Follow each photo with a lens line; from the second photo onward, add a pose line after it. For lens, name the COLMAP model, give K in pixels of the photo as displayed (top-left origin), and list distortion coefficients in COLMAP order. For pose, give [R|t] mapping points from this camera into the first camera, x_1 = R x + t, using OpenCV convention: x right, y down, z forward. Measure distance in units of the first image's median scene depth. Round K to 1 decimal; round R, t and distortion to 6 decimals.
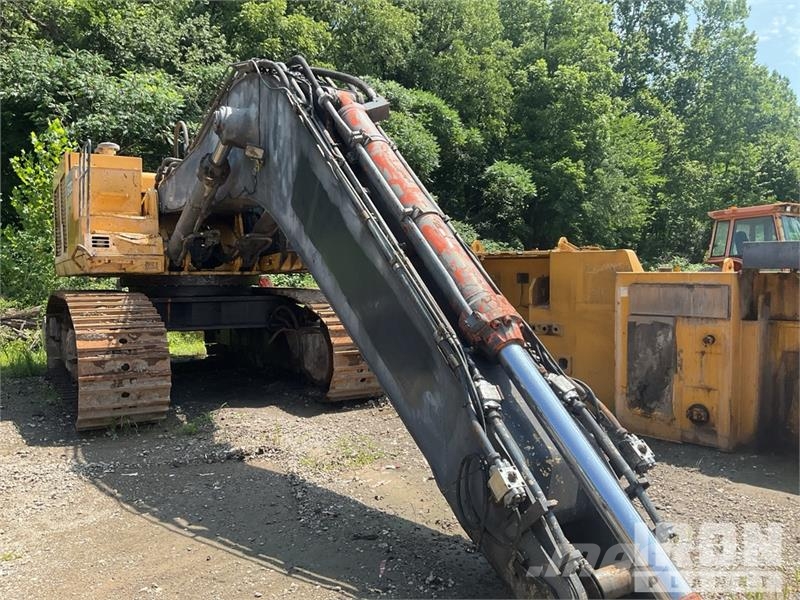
lens RADIAL K [[671.1, 0, 399.1], [0, 671.1, 299.2], [0, 0, 1]] dist [0.090966, -0.178930]
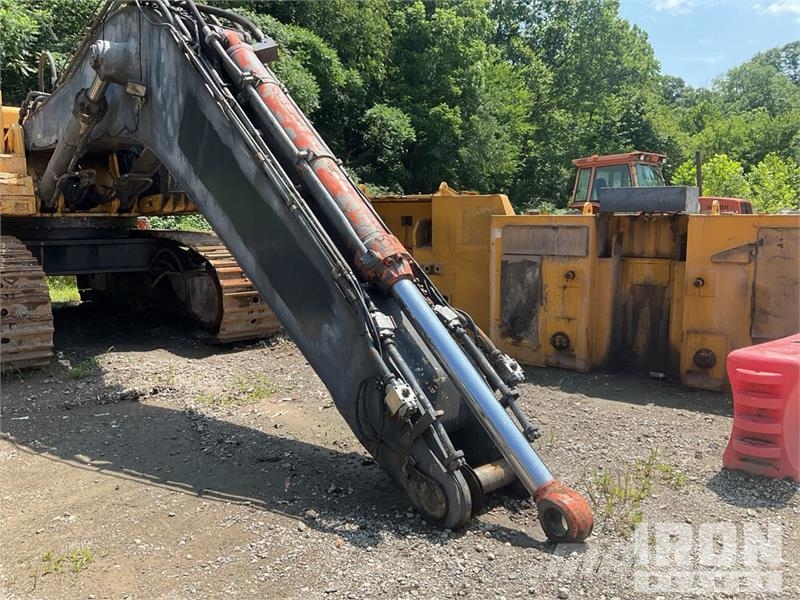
lens RADIAL K [[671.1, 0, 399.1], [0, 671.1, 299.2], [0, 0, 1]] dist [0.090966, -0.178930]
pose [[0.984183, -0.019558, 0.176070, -0.014708], [0.005090, 0.996599, 0.082247, 0.003924], [-0.177080, -0.080049, 0.980936, -0.036726]]
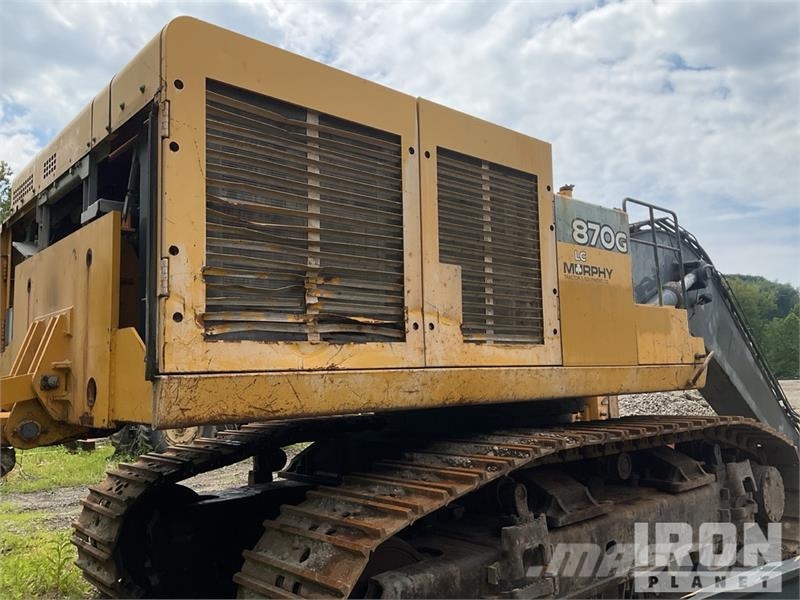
lens RADIAL K [[657.3, 0, 394.4], [0, 657.3, 300.6], [0, 0, 1]] dist [0.114837, -0.205393]
pose [[-0.186908, 0.115761, 0.975533, -1.094822], [0.051261, 0.992829, -0.107992, -0.071241], [-0.981039, 0.029823, -0.191502, 1.425719]]
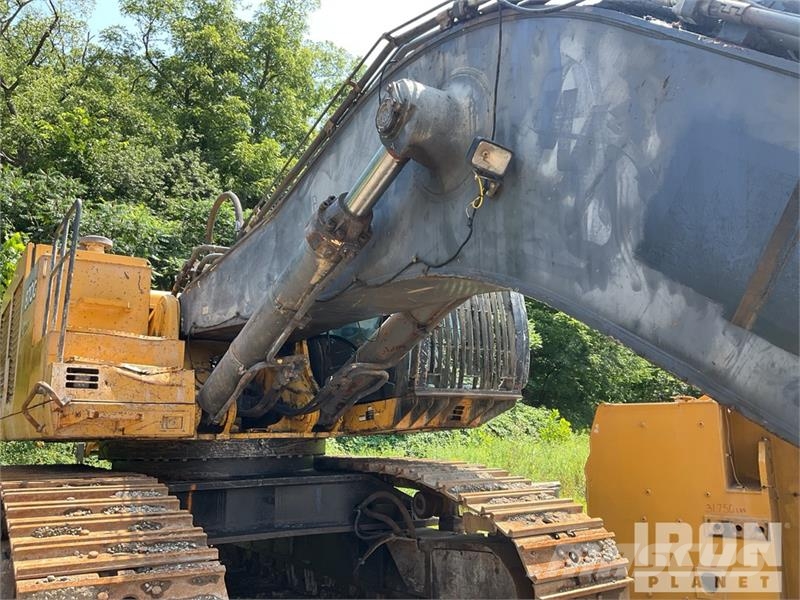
lens RADIAL K [[657.3, 0, 394.4], [0, 657.3, 300.6], [0, 0, 1]] dist [0.114837, -0.205393]
pose [[0.997601, 0.011578, 0.068253, -0.226413], [0.004644, 0.972504, -0.232841, -0.020095], [-0.069072, 0.232599, 0.970117, 0.449893]]
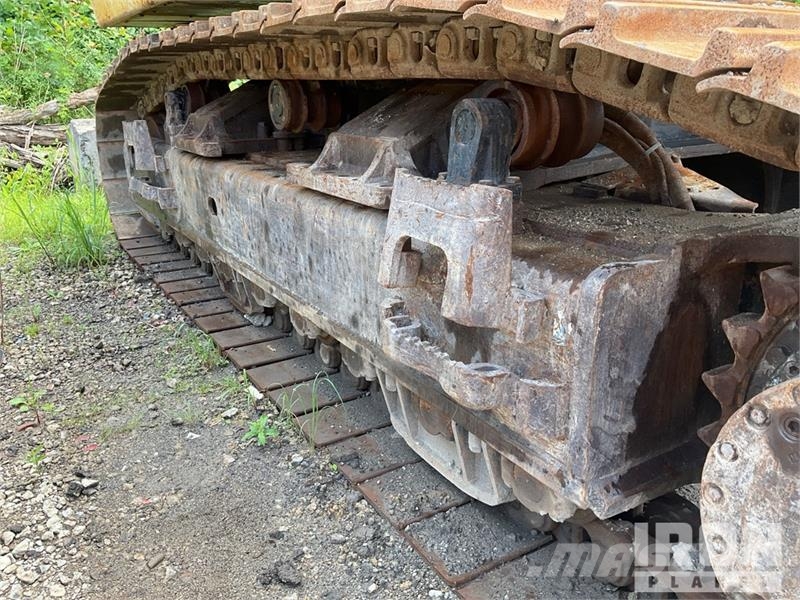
lens RADIAL K [[671.1, 0, 399.1], [0, 671.1, 299.2], [0, 0, 1]] dist [0.090966, -0.178930]
pose [[0.999695, -0.016902, 0.017979, -0.466311], [0.011195, 0.959948, 0.279953, 0.022050], [-0.021991, -0.279667, 0.959845, 0.755545]]
